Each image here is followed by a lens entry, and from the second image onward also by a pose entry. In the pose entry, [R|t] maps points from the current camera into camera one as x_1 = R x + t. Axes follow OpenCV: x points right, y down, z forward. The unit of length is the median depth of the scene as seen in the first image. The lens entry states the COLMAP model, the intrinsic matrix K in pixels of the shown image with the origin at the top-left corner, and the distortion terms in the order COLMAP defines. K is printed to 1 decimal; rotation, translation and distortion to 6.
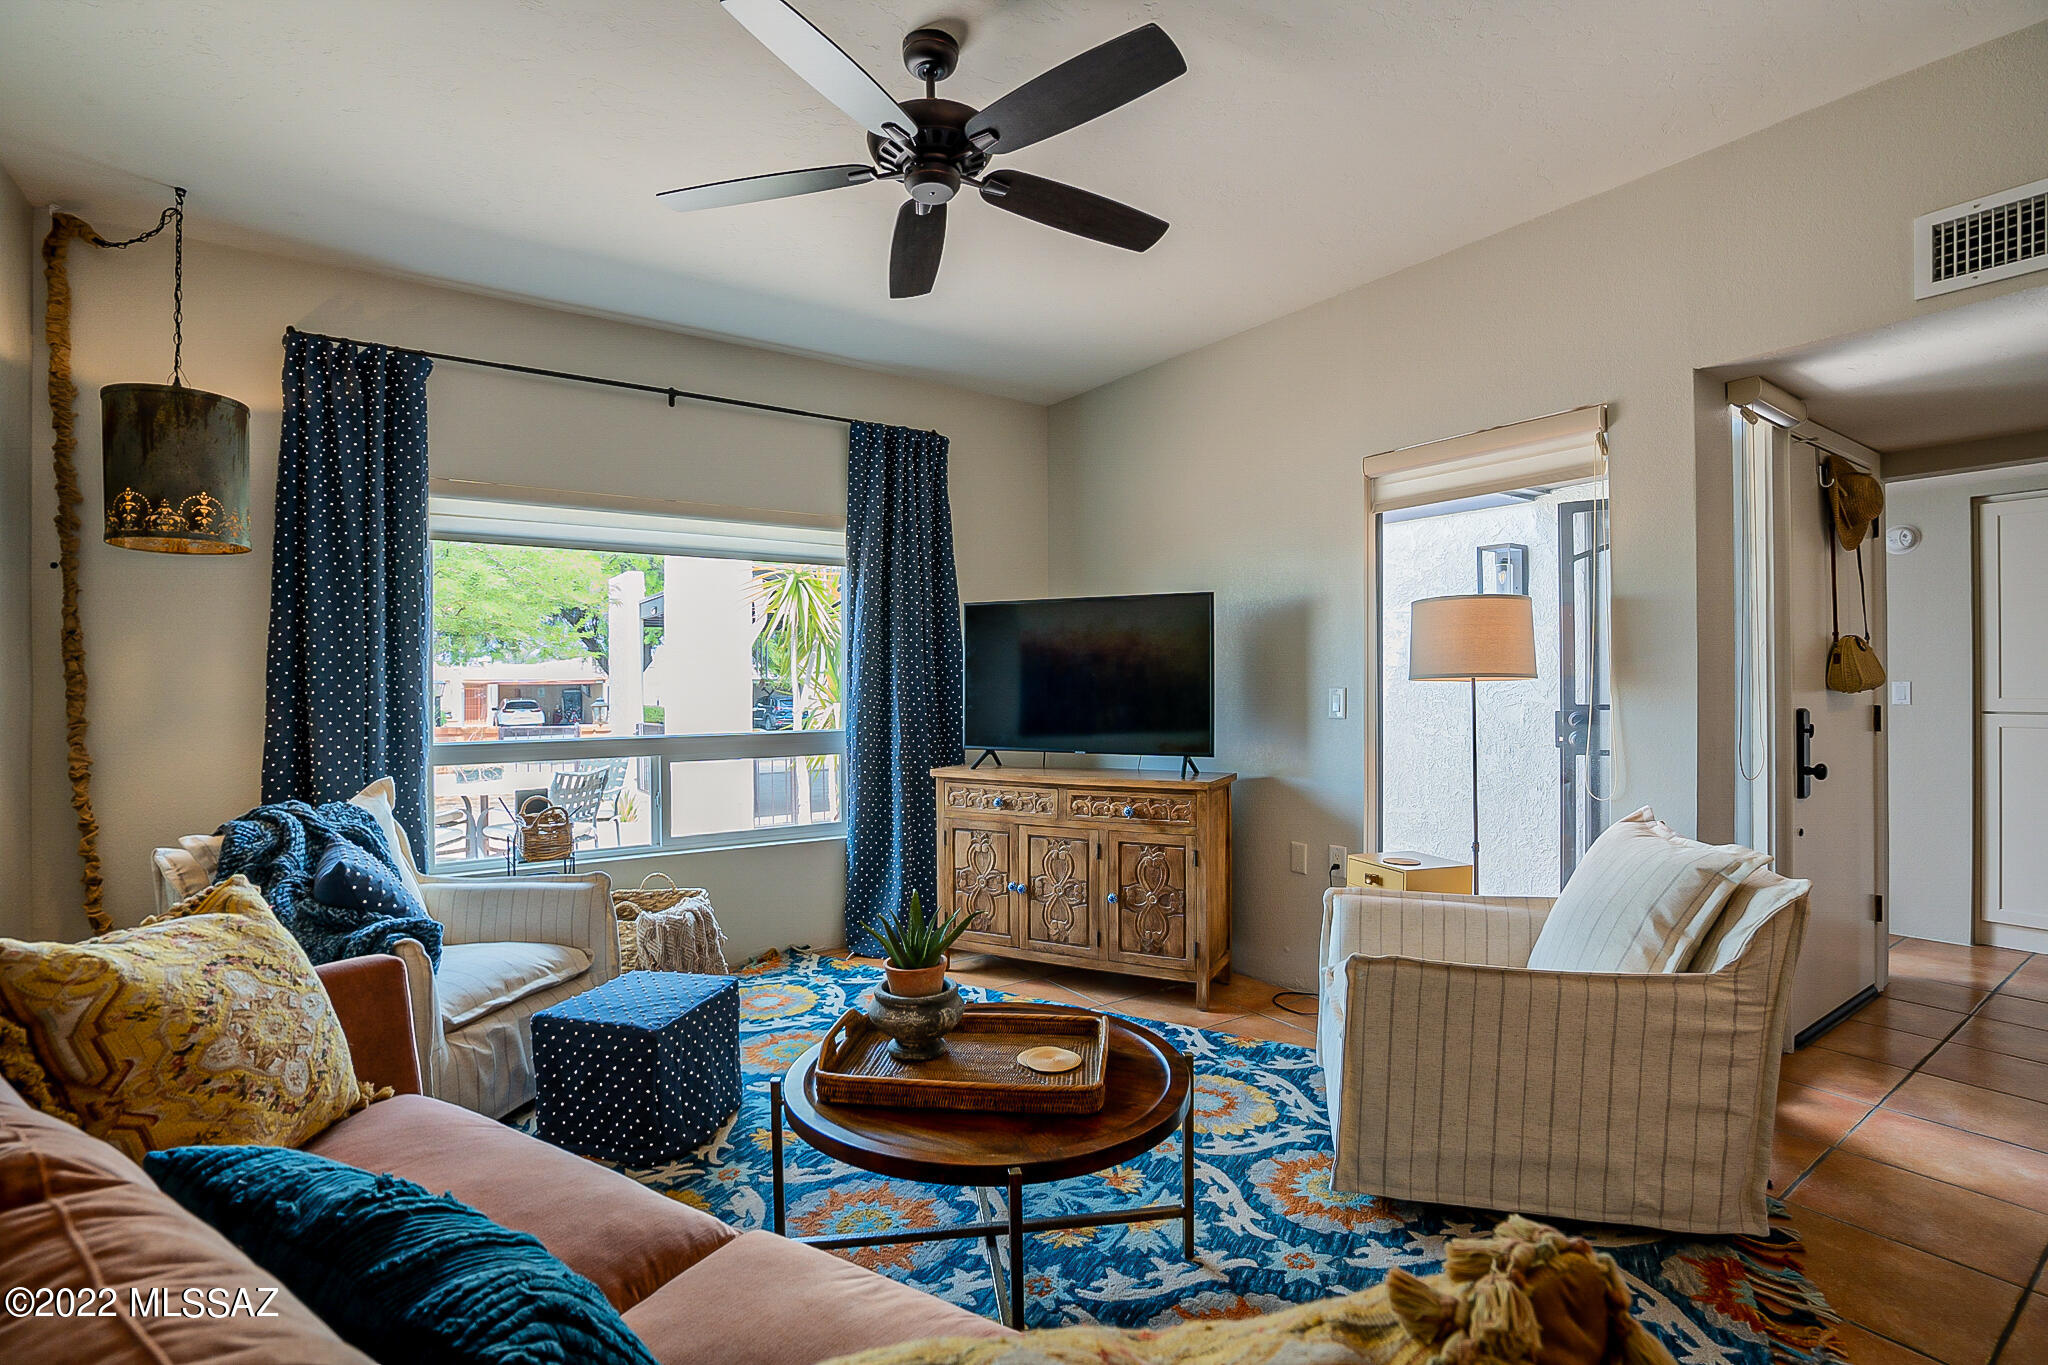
lens RADIAL K [[965.8, 0, 995.5], [0, 965.8, 672.5], [0, 0, 1]] dist [-0.023950, 0.009804]
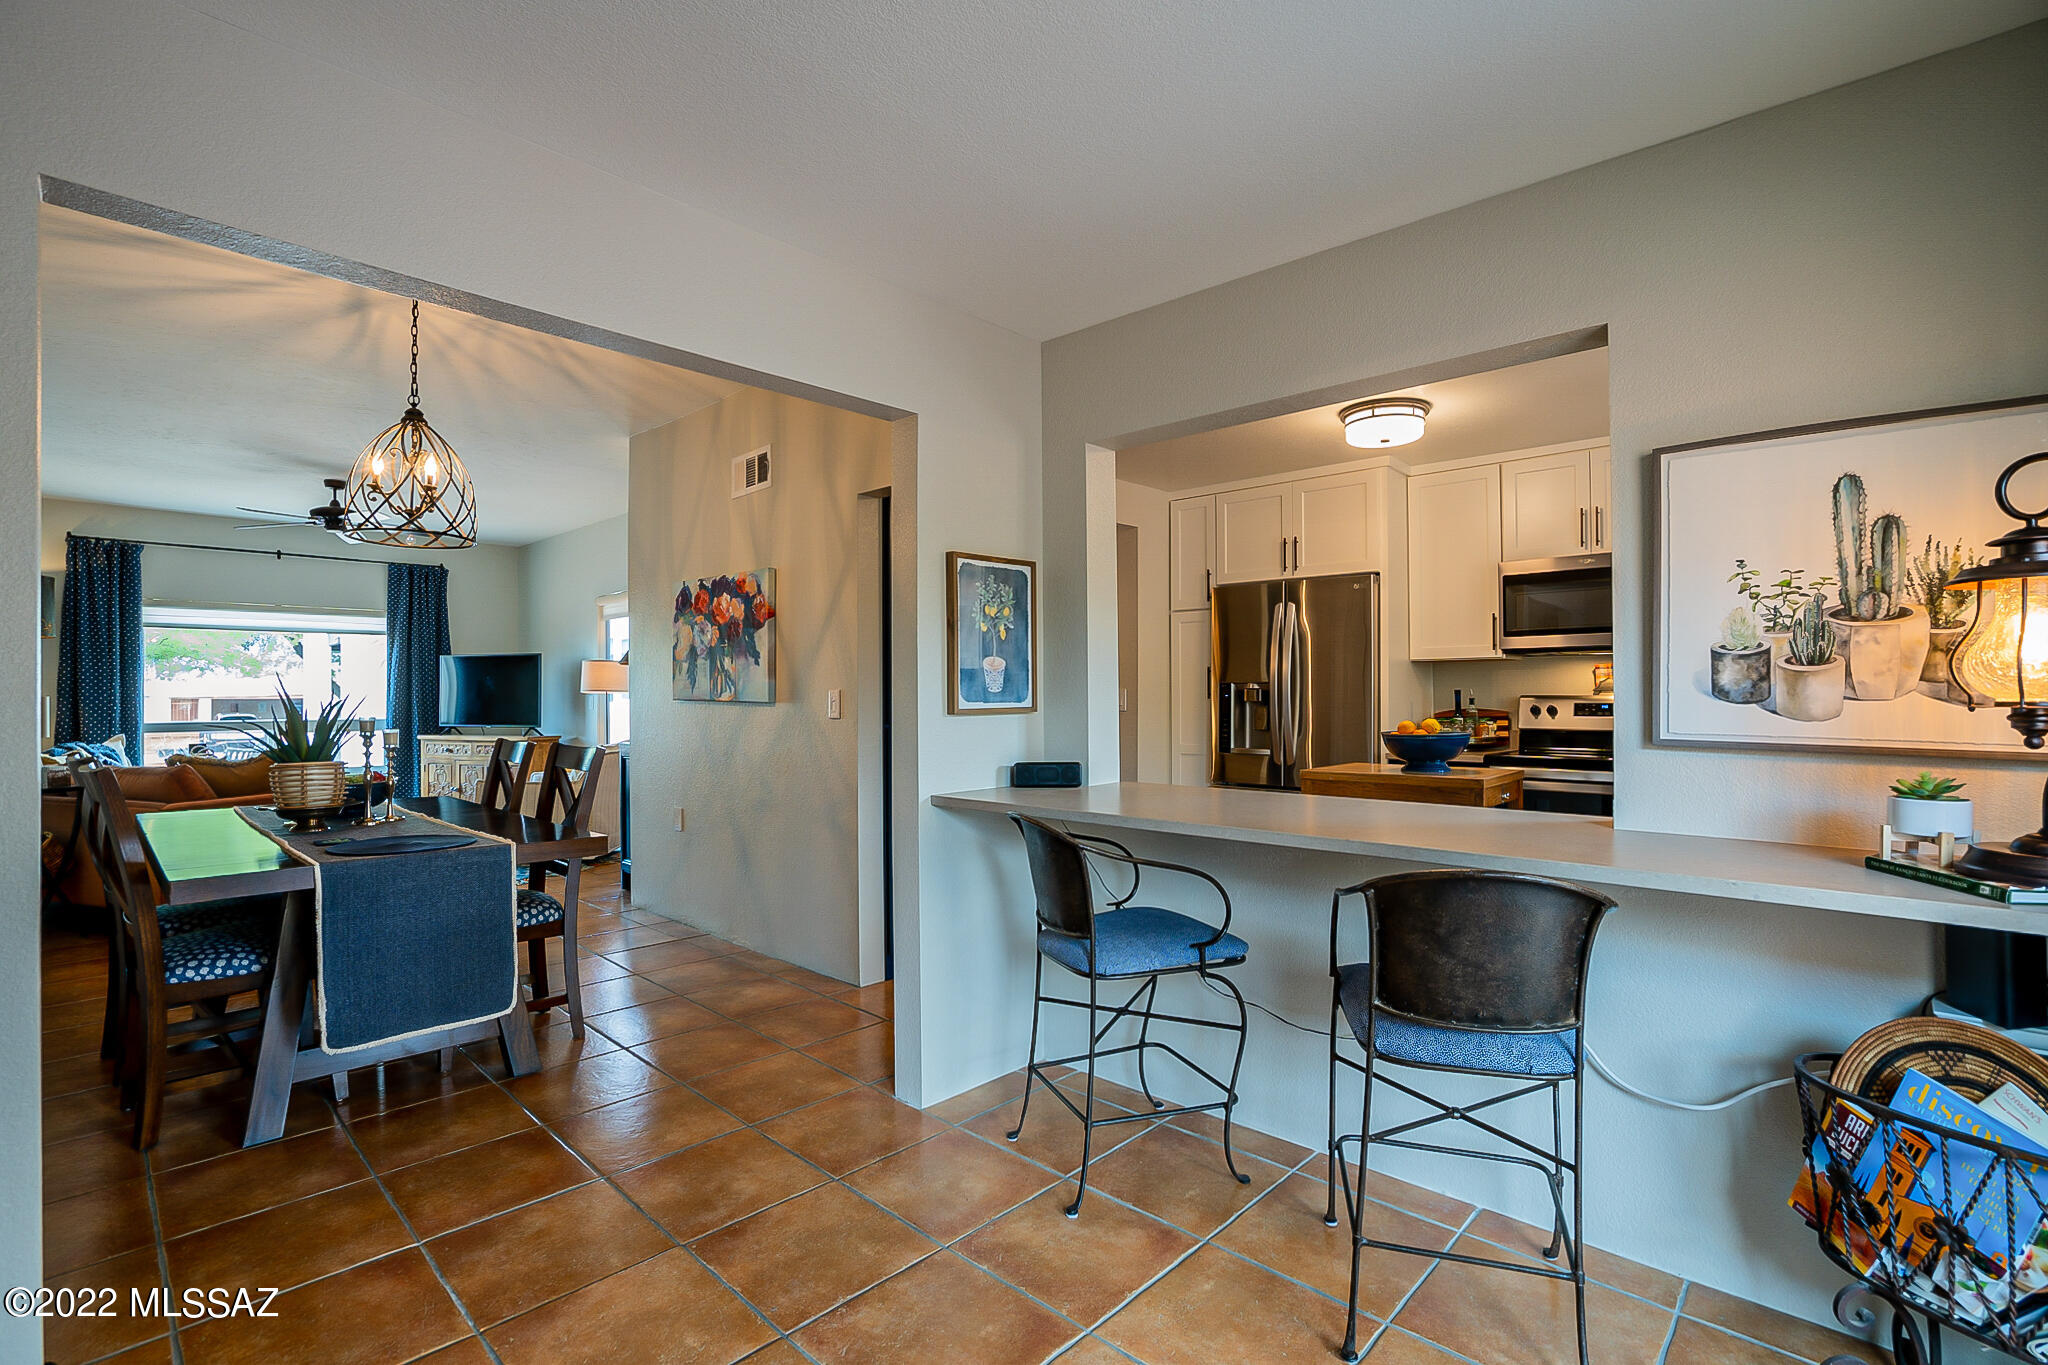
lens RADIAL K [[965.8, 0, 1011.5], [0, 965.8, 689.8], [0, 0, 1]] dist [-0.023950, 0.009804]
pose [[0.976965, 0.002895, 0.213382, 0.908808], [-0.003326, 0.999993, 0.001664, -0.008696], [-0.213375, -0.002335, 0.976968, -1.593395]]
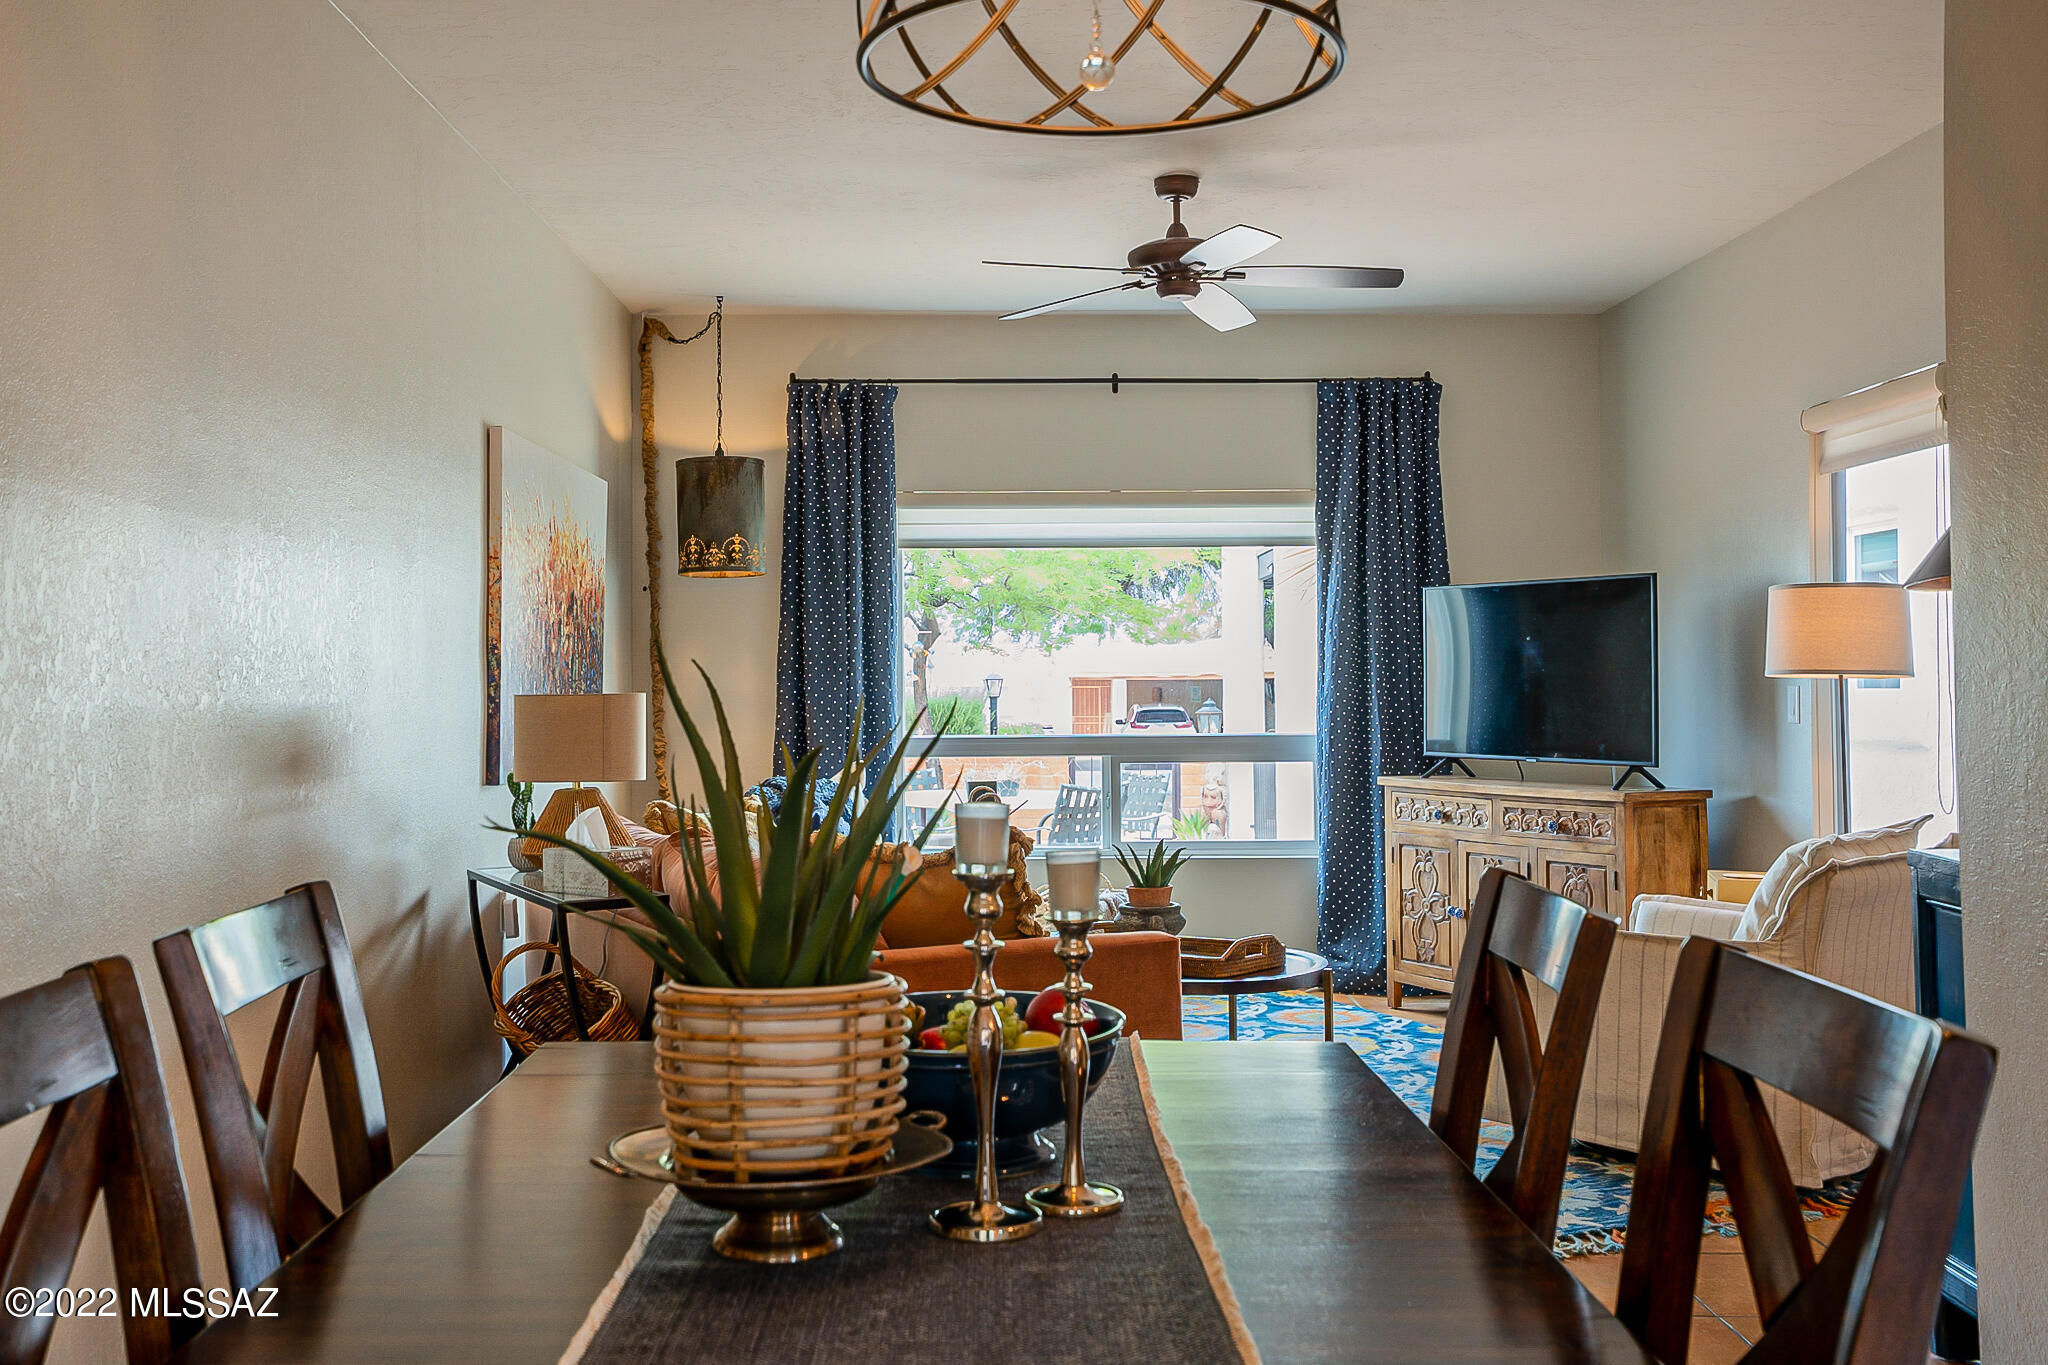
lens RADIAL K [[2014.2, 0, 944.9], [0, 2014.2, 615.1], [0, 0, 1]] dist [0.039768, 0.000000]
pose [[0.835225, -0.016332, -0.549666, 0.755561], [0.005889, 0.999767, -0.020757, -0.015641], [0.549877, 0.014099, 0.835127, -0.937639]]
